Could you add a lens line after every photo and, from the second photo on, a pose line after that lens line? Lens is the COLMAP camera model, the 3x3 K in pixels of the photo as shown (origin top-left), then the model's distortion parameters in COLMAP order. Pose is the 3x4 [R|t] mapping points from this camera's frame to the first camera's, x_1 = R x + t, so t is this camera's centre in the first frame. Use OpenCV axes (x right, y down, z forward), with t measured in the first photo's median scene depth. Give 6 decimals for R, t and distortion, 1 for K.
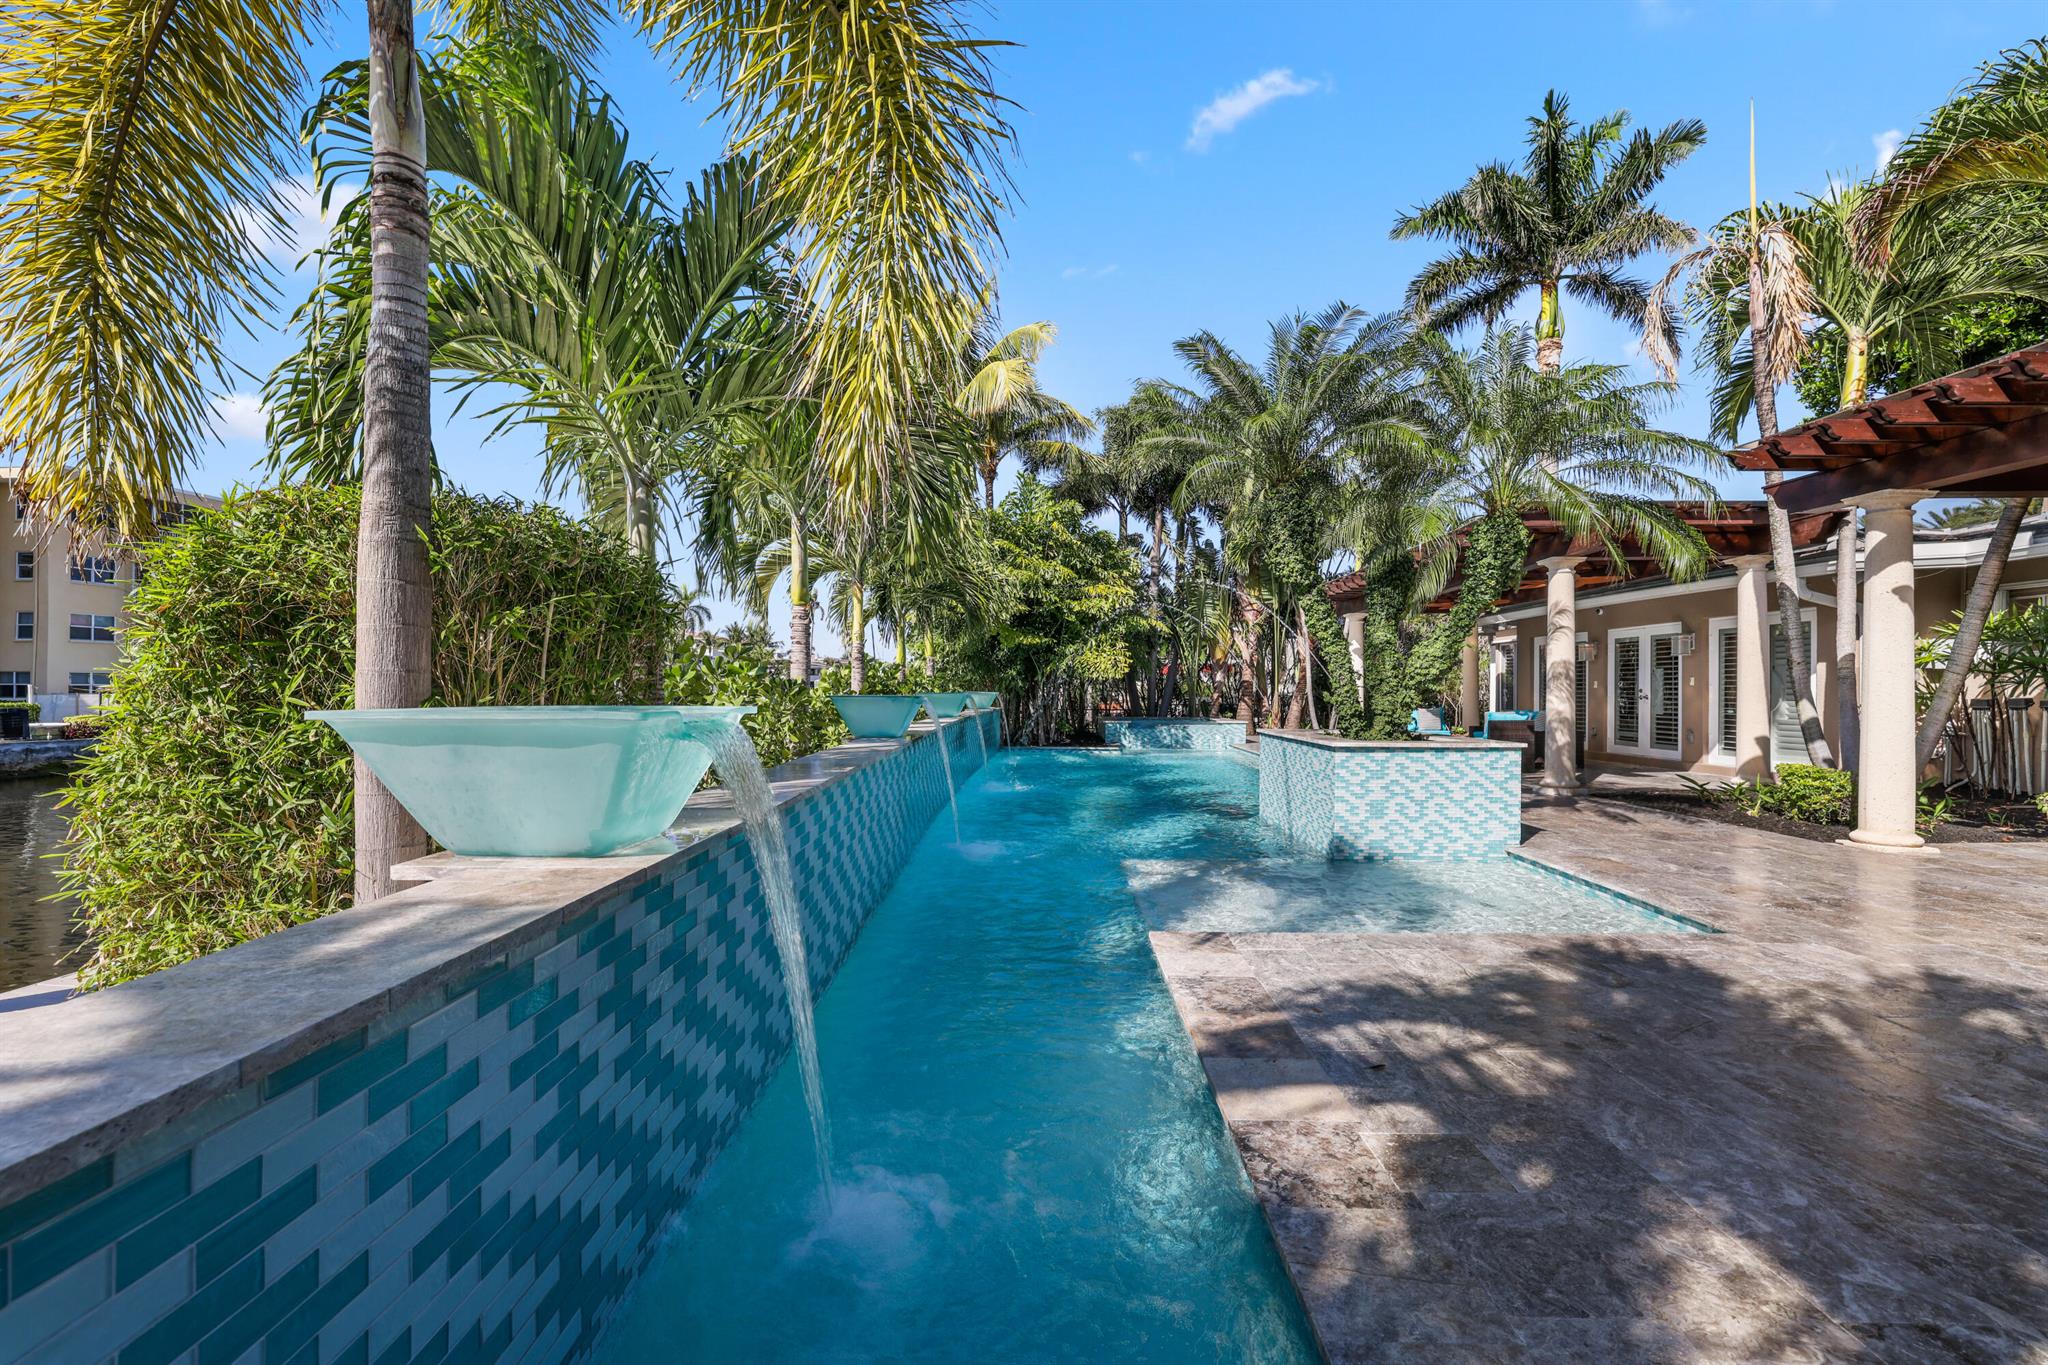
lens RADIAL K [[873.5, 0, 1024.0], [0, 873.5, 682.5], [0, 0, 1]] dist [-0.049419, 0.019099]
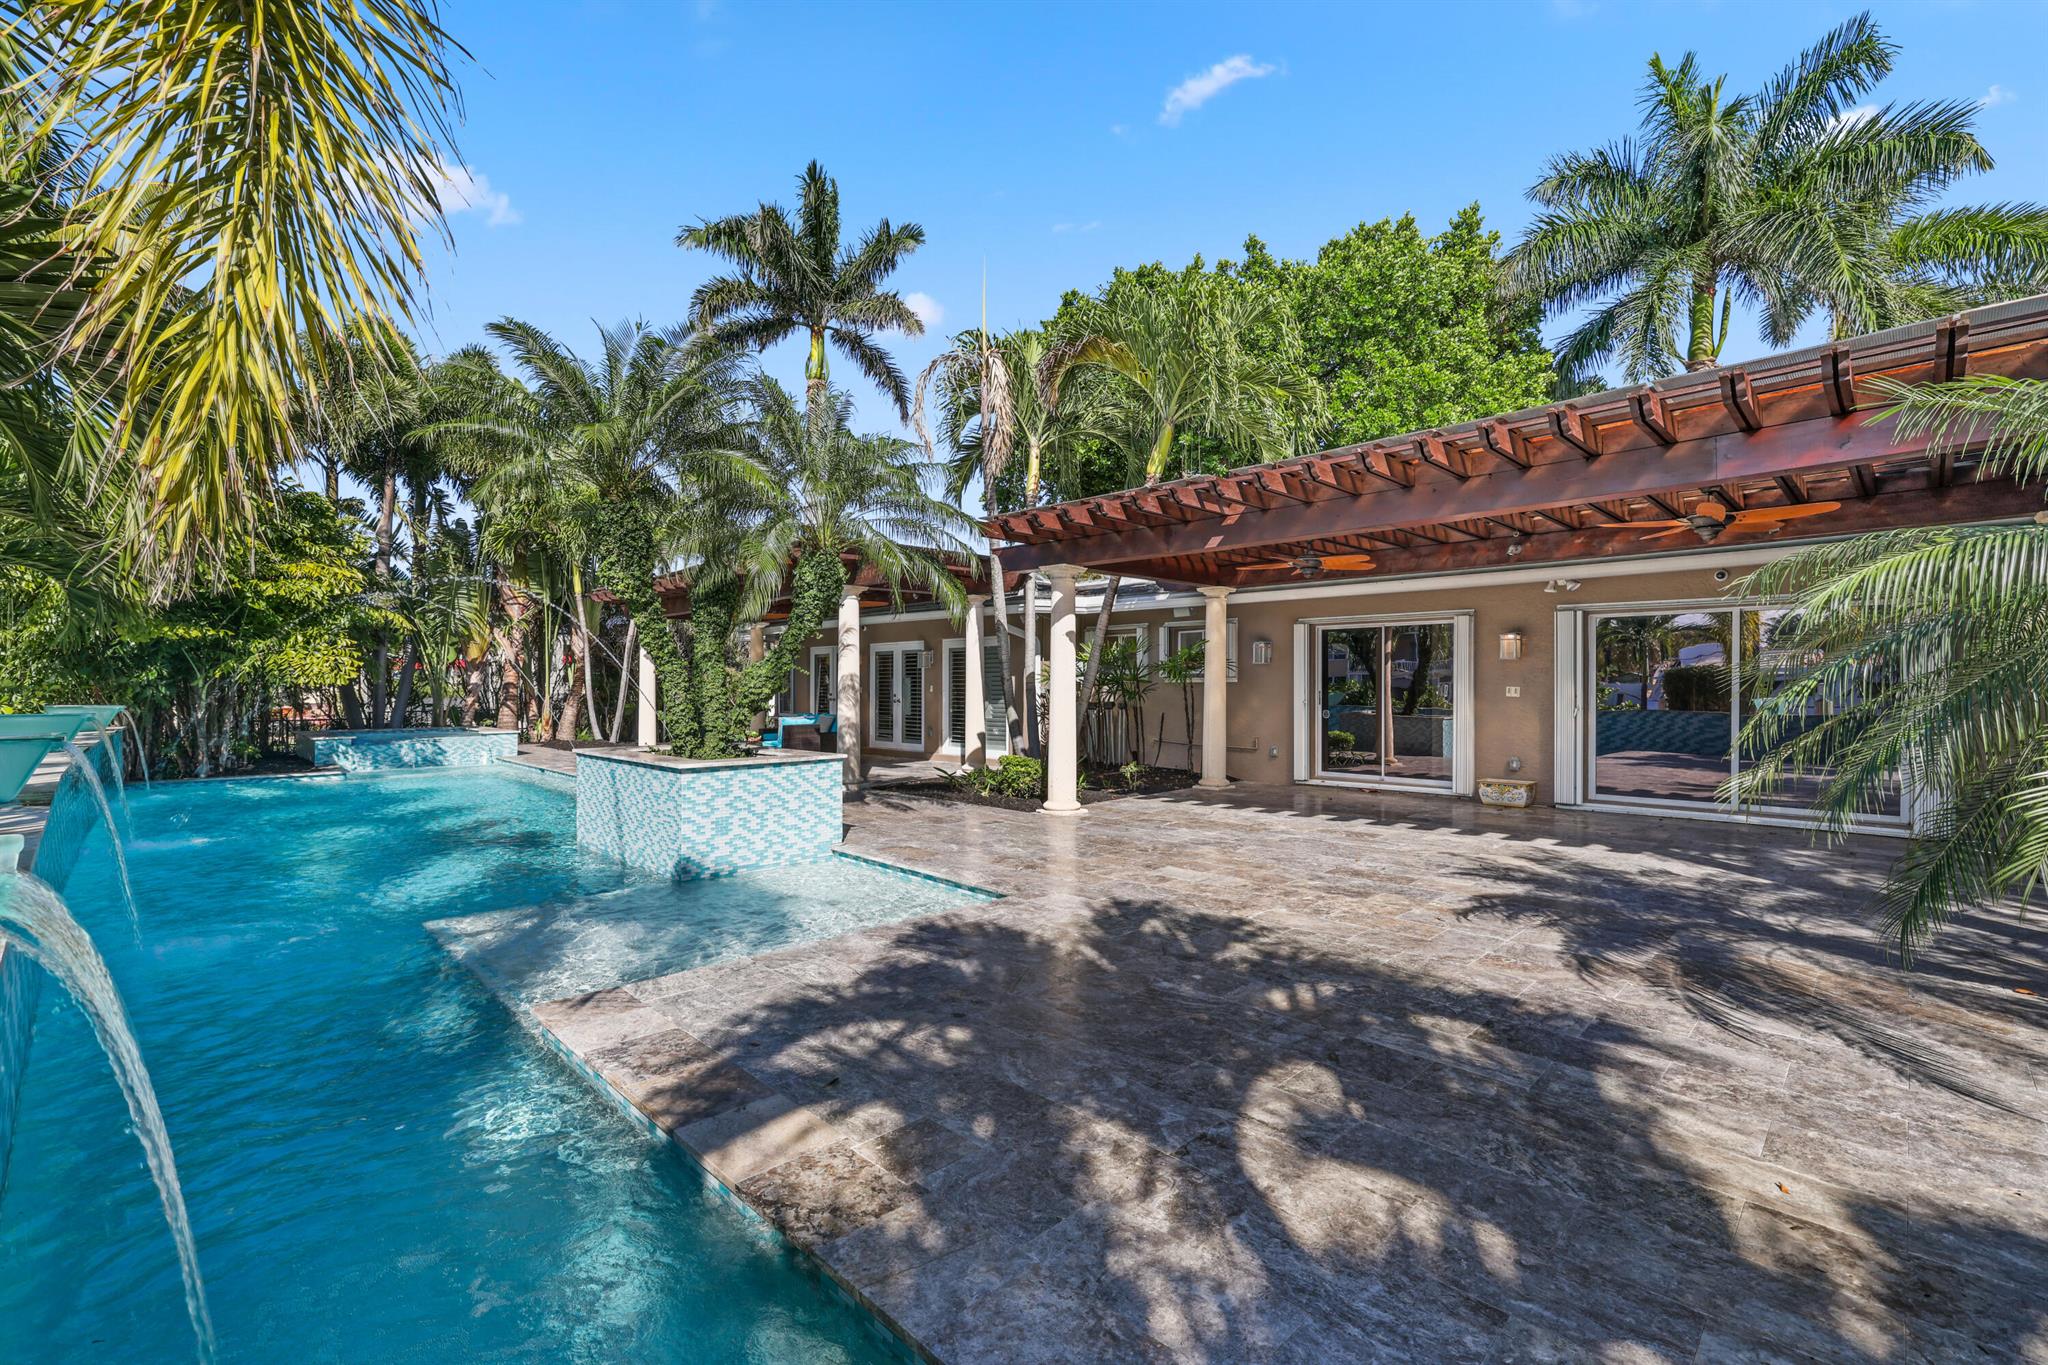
lens RADIAL K [[872.2, 0, 1024.0], [0, 872.2, 682.5], [0, 0, 1]] dist [0.000984, -0.000008]
pose [[0.694031, -0.003215, 0.719938, -0.069731], [-0.000291, 0.999989, 0.004746, -0.023145], [-0.719945, -0.003503, 0.694022, 0.011028]]
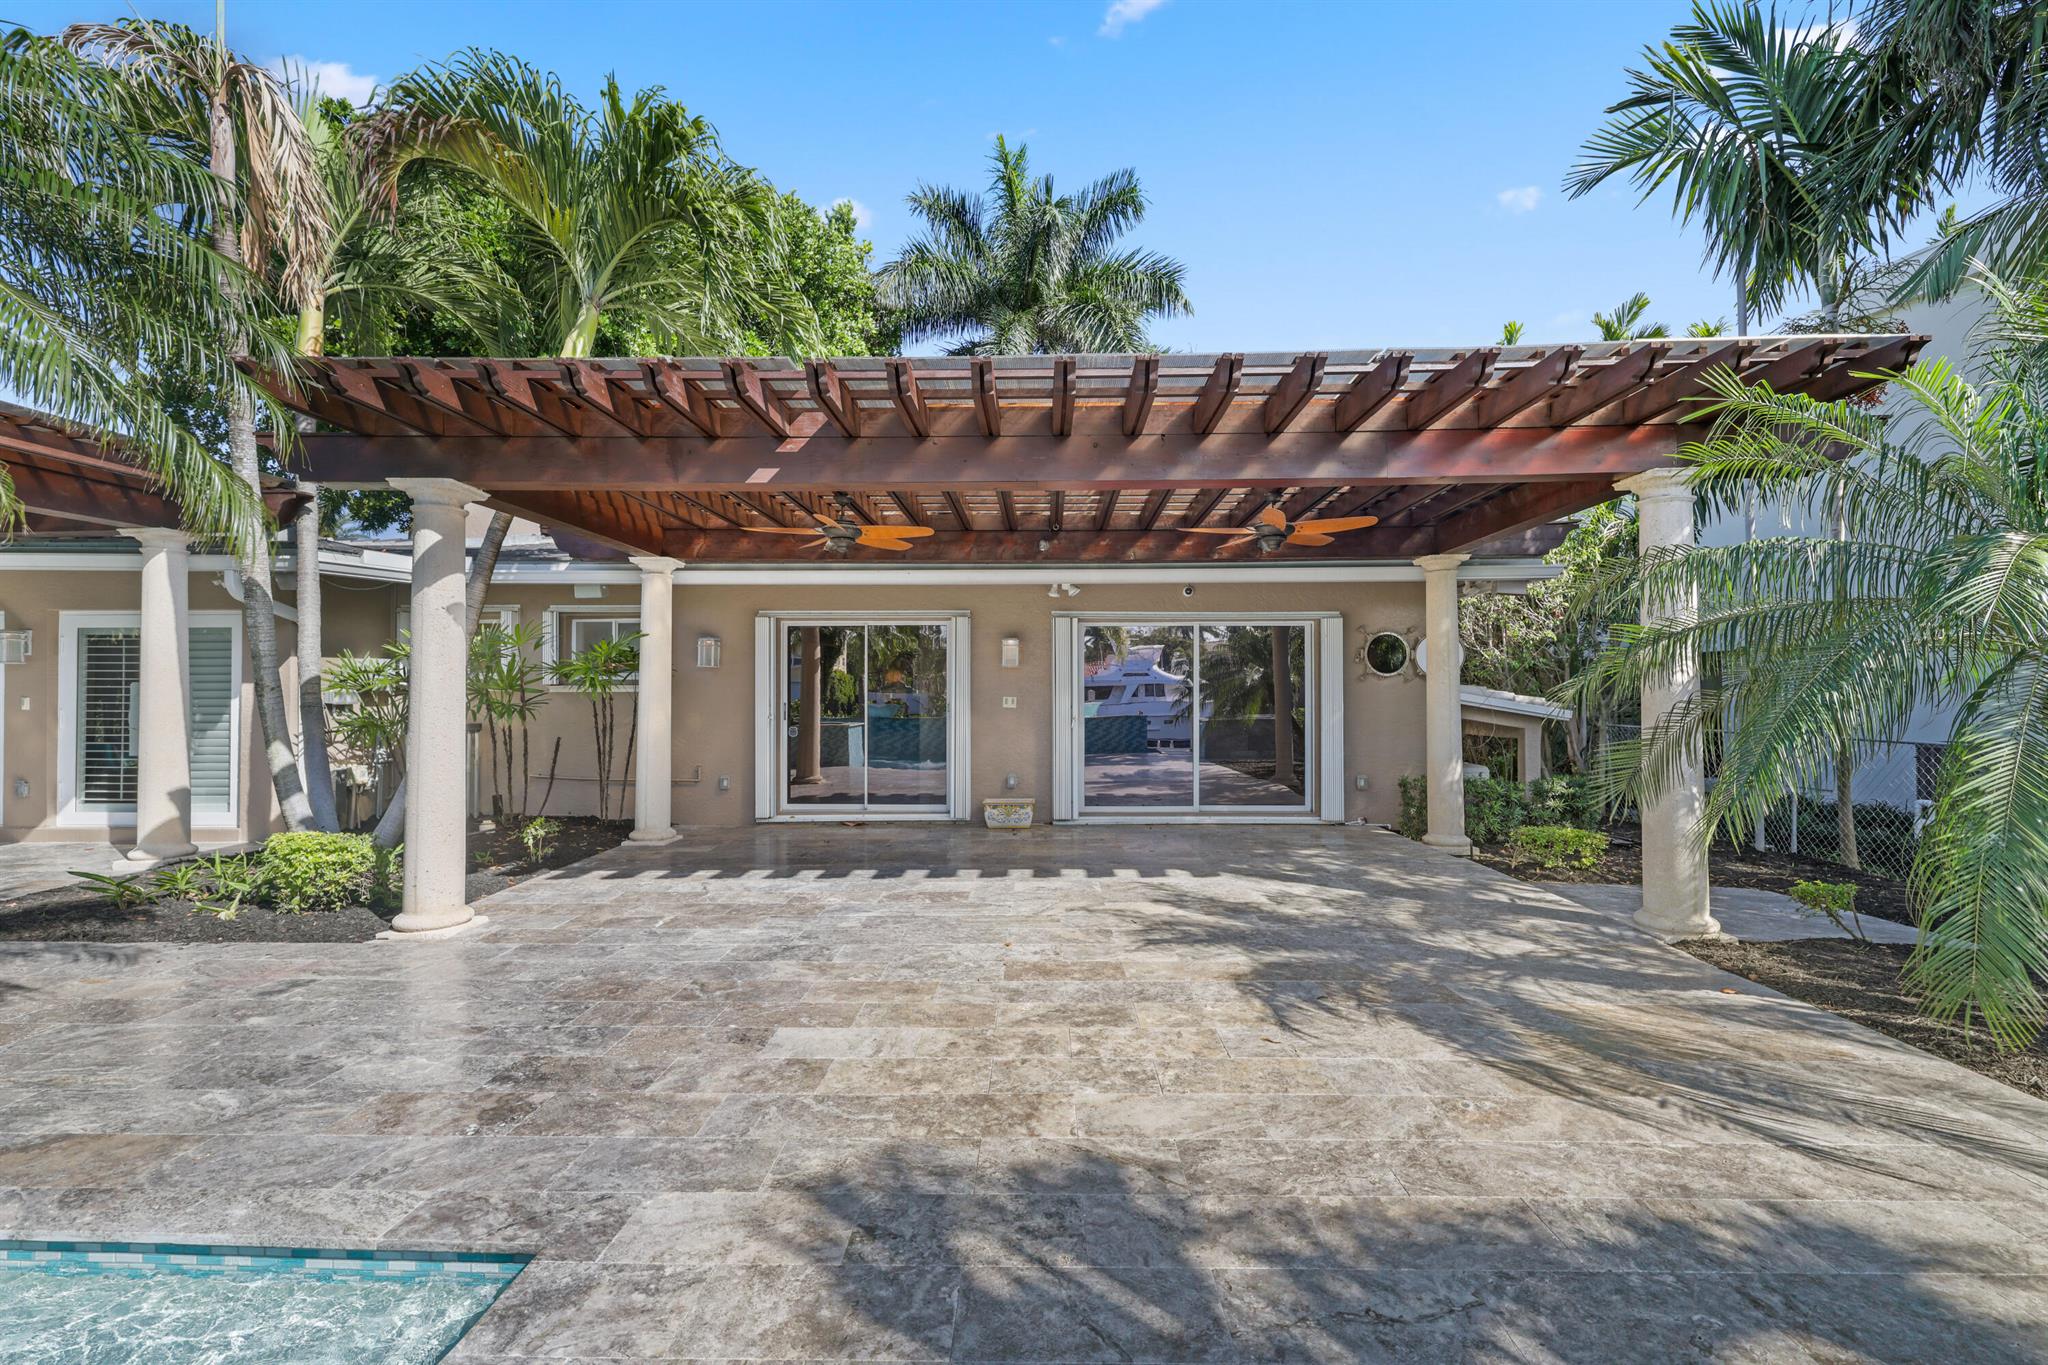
lens RADIAL K [[872.2, 0, 1024.0], [0, 872.2, 682.5], [0, 0, 1]] dist [0.000984, -0.000008]
pose [[-0.009228, 0.002415, 0.999954, 0.141913], [-0.001880, 0.999995, -0.002433, -0.026973], [-0.999956, -0.001903, -0.009224, 0.331318]]
